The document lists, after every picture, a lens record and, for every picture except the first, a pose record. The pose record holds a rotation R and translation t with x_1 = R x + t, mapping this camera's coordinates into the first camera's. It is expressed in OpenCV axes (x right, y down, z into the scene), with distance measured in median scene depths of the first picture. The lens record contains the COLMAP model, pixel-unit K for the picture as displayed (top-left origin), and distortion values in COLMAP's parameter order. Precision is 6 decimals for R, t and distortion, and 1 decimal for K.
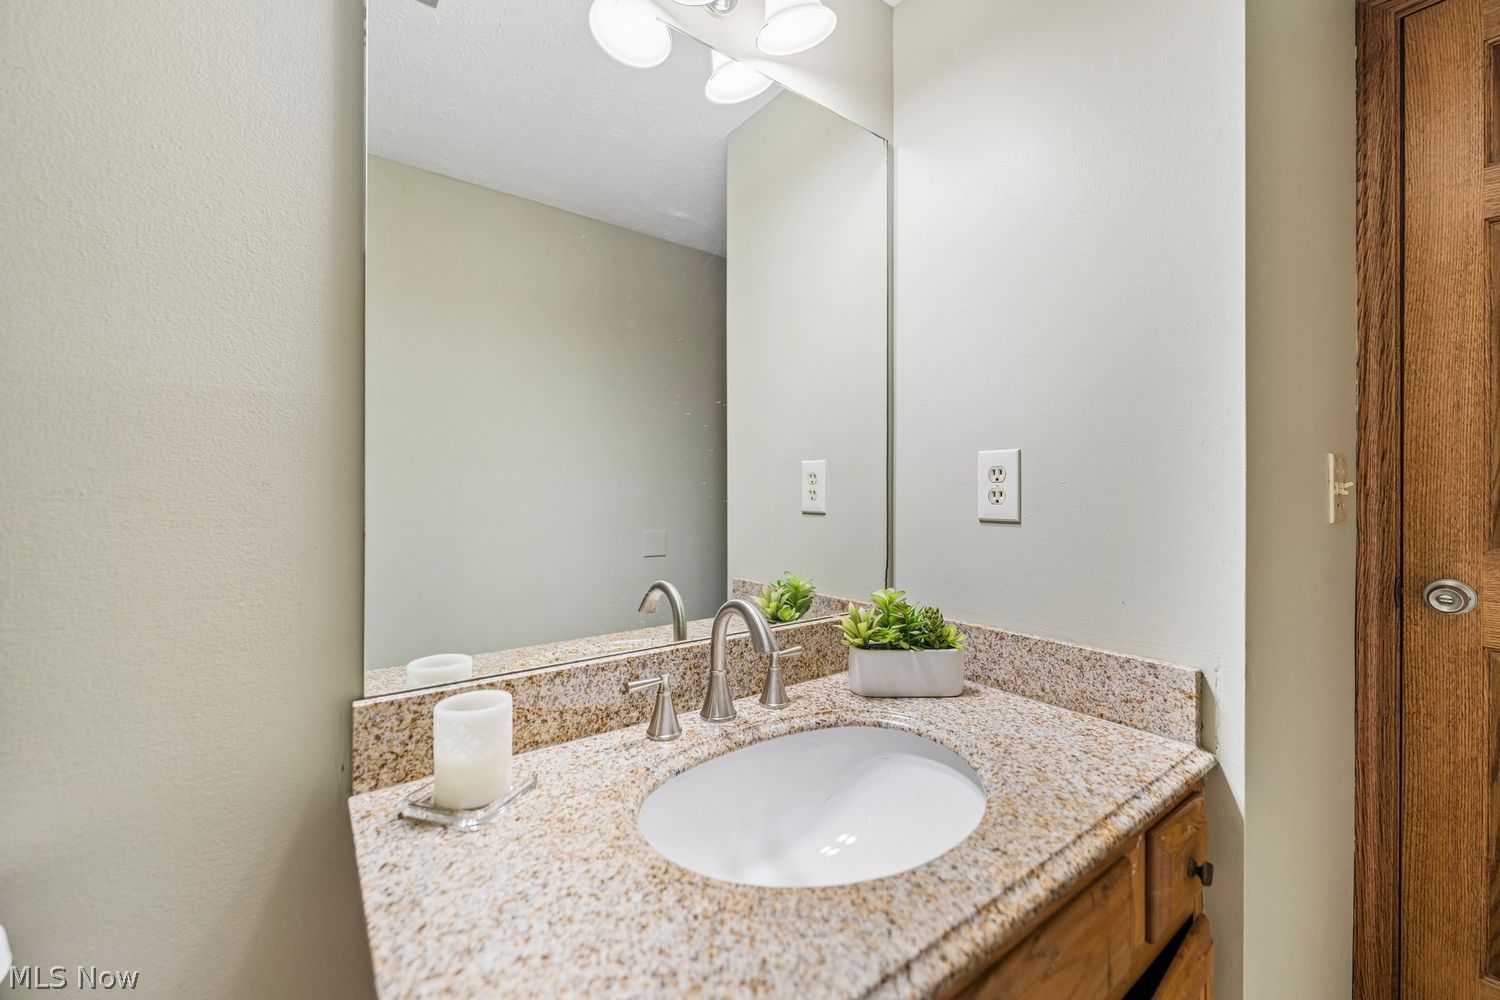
lens RADIAL K [[606.3, 0, 745.1], [0, 606.3, 480.1], [0, 0, 1]] dist [-0.002855, -0.000141]
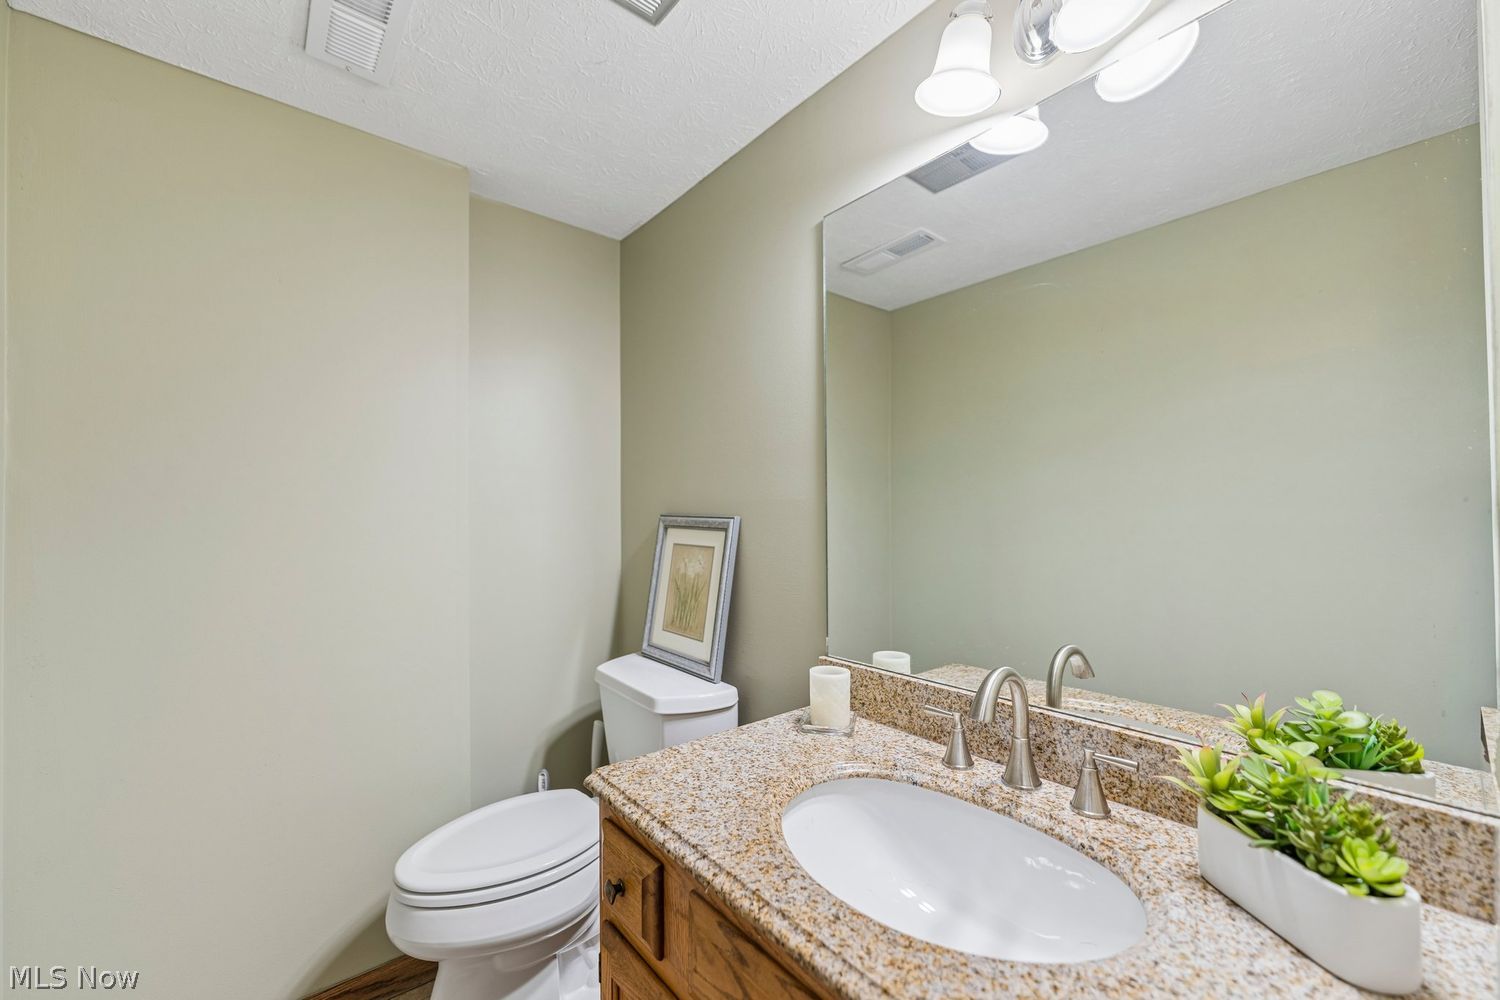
lens RADIAL K [[594.8, 0, 748.1], [0, 594.8, 504.0], [0, 0, 1]] dist [-0.002046, -0.000067]
pose [[0.042246, -0.022539, -0.998853, 1.233551], [0.019917, 0.999566, -0.021713, -0.079100], [0.998909, -0.018977, 0.042676, 0.686032]]
